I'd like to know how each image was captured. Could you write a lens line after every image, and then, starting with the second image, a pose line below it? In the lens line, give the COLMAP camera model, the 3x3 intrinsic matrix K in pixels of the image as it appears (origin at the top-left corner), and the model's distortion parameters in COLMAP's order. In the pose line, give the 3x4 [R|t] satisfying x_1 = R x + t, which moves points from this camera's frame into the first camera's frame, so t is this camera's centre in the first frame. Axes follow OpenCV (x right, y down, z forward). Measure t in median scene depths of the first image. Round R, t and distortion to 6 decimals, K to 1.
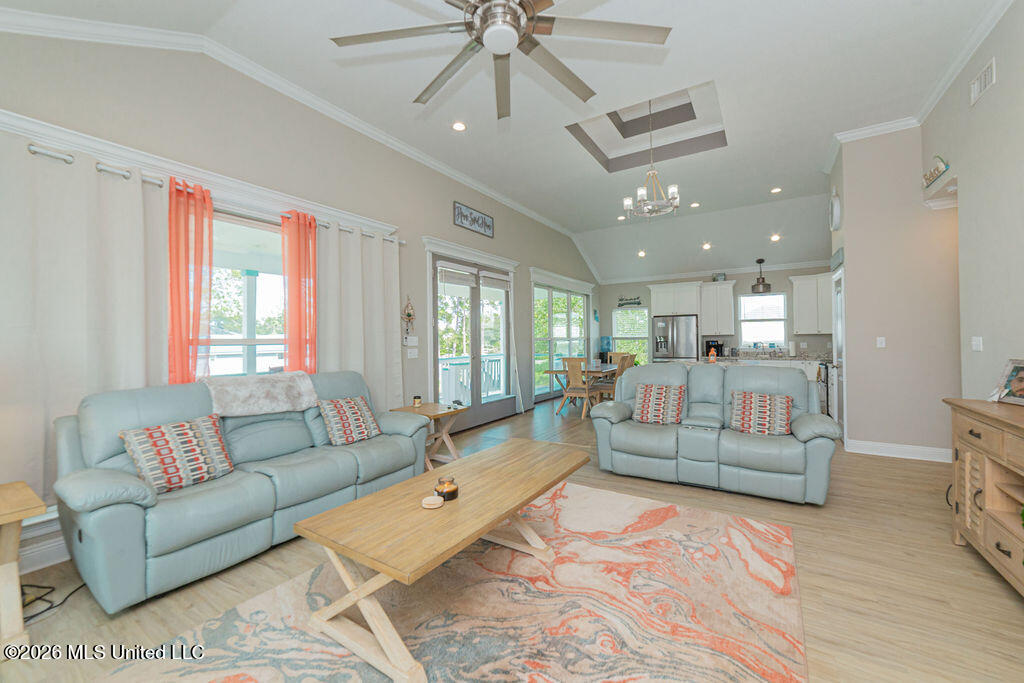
lens RADIAL K [[411.9, 0, 508.2], [0, 411.9, 338.8], [0, 0, 1]] dist [-0.000655, 0.000216]
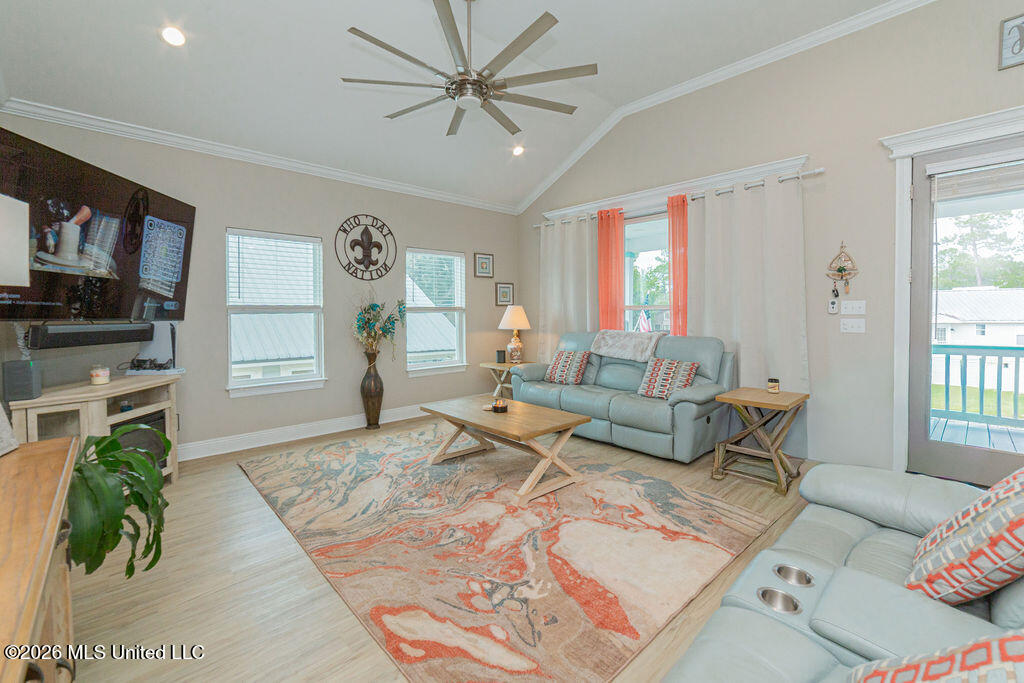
lens RADIAL K [[431.3, 0, 490.9], [0, 431.3, 318.5], [0, 0, 1]] dist [-0.004609, -0.000109]
pose [[-0.282729, 0.029813, -0.958736, 1.104985], [0.008839, 0.999555, 0.028475, -0.001107], [0.959159, -0.000424, -0.282867, 1.144055]]
